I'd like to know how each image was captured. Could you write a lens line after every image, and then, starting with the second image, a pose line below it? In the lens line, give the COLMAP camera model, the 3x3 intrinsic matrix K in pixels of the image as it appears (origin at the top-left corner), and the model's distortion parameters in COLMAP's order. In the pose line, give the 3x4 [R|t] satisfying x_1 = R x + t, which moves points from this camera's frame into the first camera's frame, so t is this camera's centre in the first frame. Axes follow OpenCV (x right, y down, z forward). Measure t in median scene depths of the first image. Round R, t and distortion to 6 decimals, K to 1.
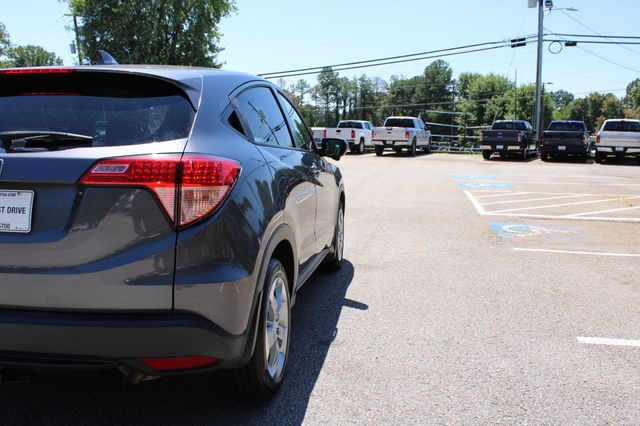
lens RADIAL K [[581.1, 0, 320.0], [0, 581.1, 213.0], [0, 0, 1]] dist [-0.159330, 0.152496]
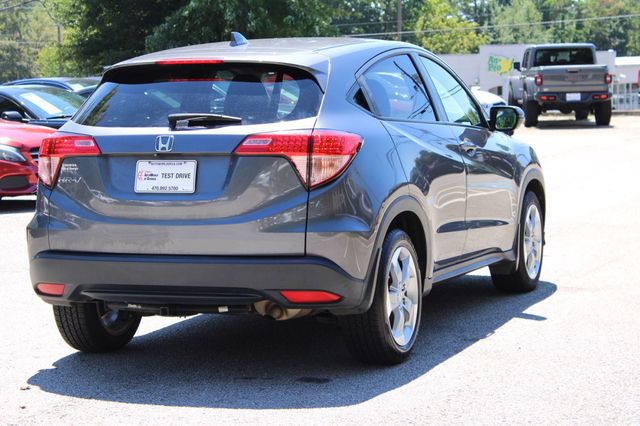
lens RADIAL K [[1565.3, 0, 320.0], [0, 1565.3, 213.0], [0, 0, 1]] dist [0.076969, 0.057510]
pose [[0.974147, -0.011632, -0.225617, 0.042988], [0.000560, 0.998795, -0.049077, 0.019434], [0.225916, 0.047682, 0.972979, -0.182337]]
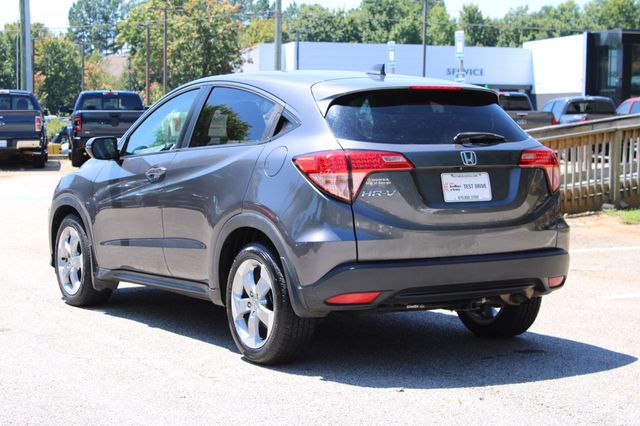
lens RADIAL K [[1360.5, 0, 320.0], [0, 1360.5, 213.0], [0, 0, 1]] dist [0.093011, 0.350628]
pose [[0.767956, -0.053406, 0.638273, -0.240656], [0.094479, 0.995062, -0.030416, 0.010242], [-0.633496, 0.083661, 0.769209, -0.112286]]
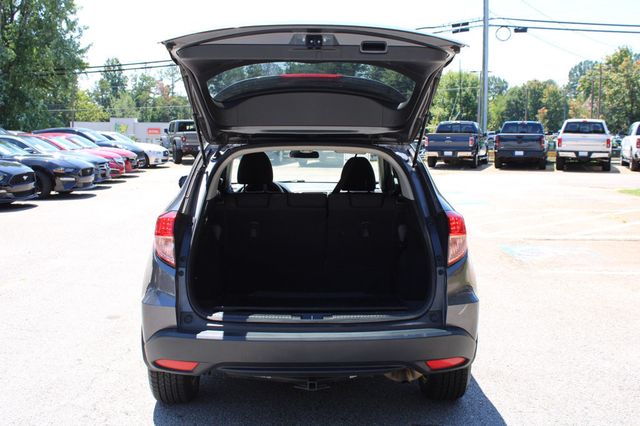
lens RADIAL K [[746.9, 0, 319.5], [0, 746.9, 214.8], [0, 0, 1]] dist [-0.077830, 0.038622]
pose [[0.984565, -0.024681, 0.173272, -0.066760], [0.028861, 0.999349, -0.021645, -0.005063], [-0.172625, 0.026311, 0.984636, -0.056552]]
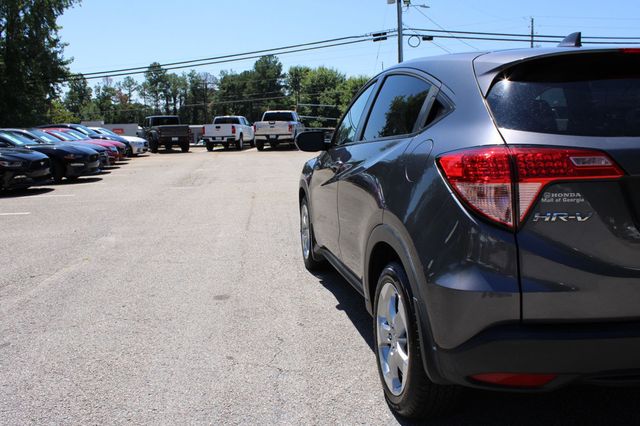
lens RADIAL K [[581.1, 0, 320.0], [0, 581.1, 213.0], [0, 0, 1]] dist [-0.159330, 0.152496]
pose [[0.952432, -0.072695, 0.295954, -0.111694], [0.070312, 0.997350, 0.018701, -0.004148], [-0.296529, 0.002997, 0.955019, 0.026211]]
